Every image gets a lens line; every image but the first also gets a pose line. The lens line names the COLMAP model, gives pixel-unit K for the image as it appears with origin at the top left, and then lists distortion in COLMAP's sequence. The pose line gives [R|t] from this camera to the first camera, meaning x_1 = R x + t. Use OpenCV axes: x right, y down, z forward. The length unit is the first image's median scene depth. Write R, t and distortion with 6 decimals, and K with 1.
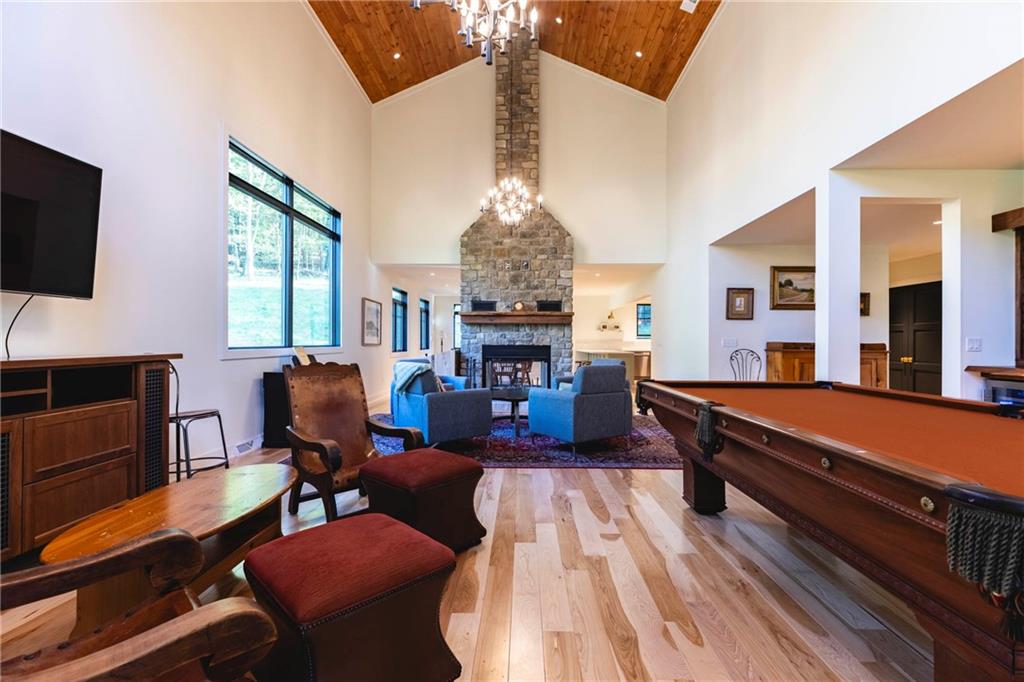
lens RADIAL K [[483.8, 0, 509.7], [0, 483.8, 342.4], [0, 0, 1]] dist [-0.001166, -0.000141]
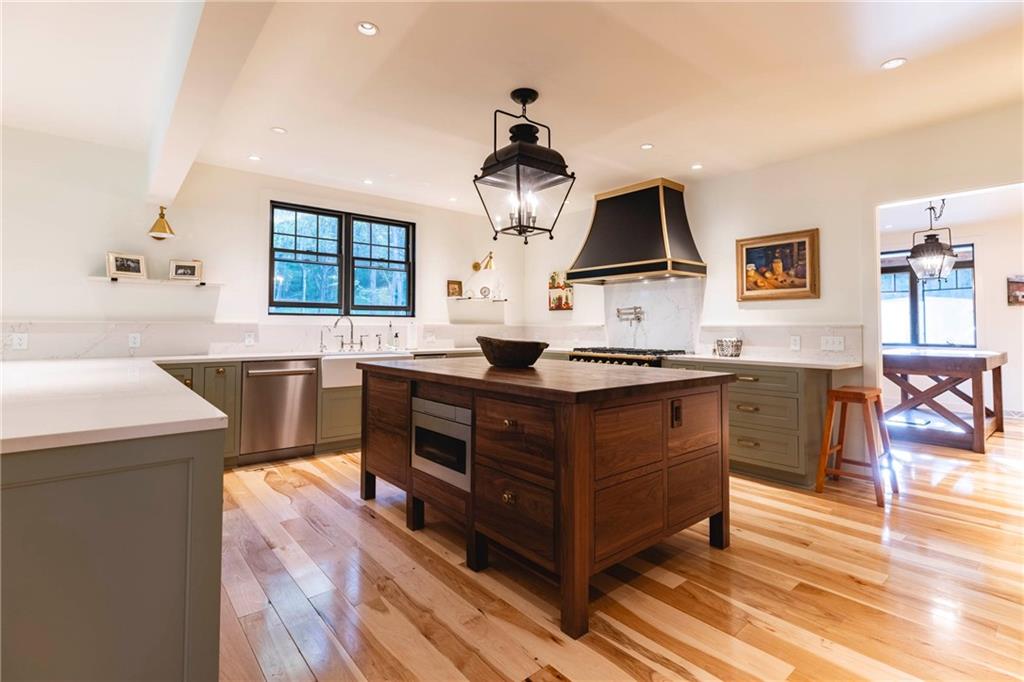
lens RADIAL K [[483.8, 0, 513.1], [0, 483.8, 311.3], [0, 0, 1]] dist [-0.001166, -0.000141]
pose [[0.758196, 0.020233, 0.651713, 0.337736], [-0.006100, 0.999695, -0.023940, -0.006244], [-0.651998, 0.014176, 0.758088, 1.247746]]
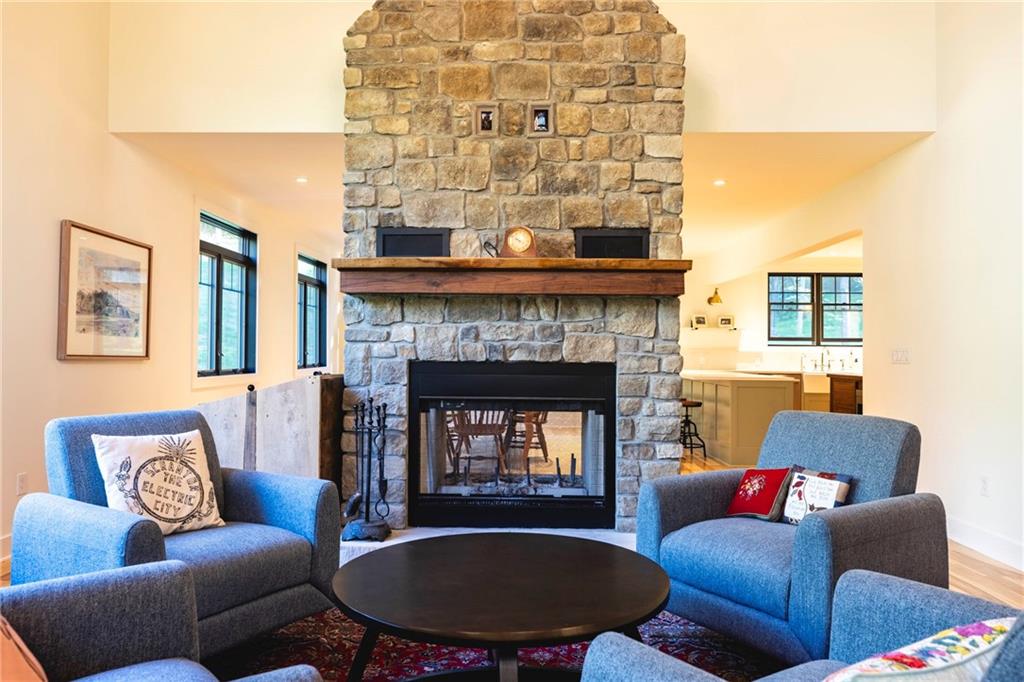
lens RADIAL K [[754.2, 0, 511.7], [0, 754.2, 343.3], [0, 0, 1]] dist [0.000500, -0.000687]
pose [[0.999958, 0.004495, 0.008033, 0.009827], [-0.004404, 0.999926, -0.011378, -0.000985], [-0.008084, 0.011342, 0.999903, 0.485725]]
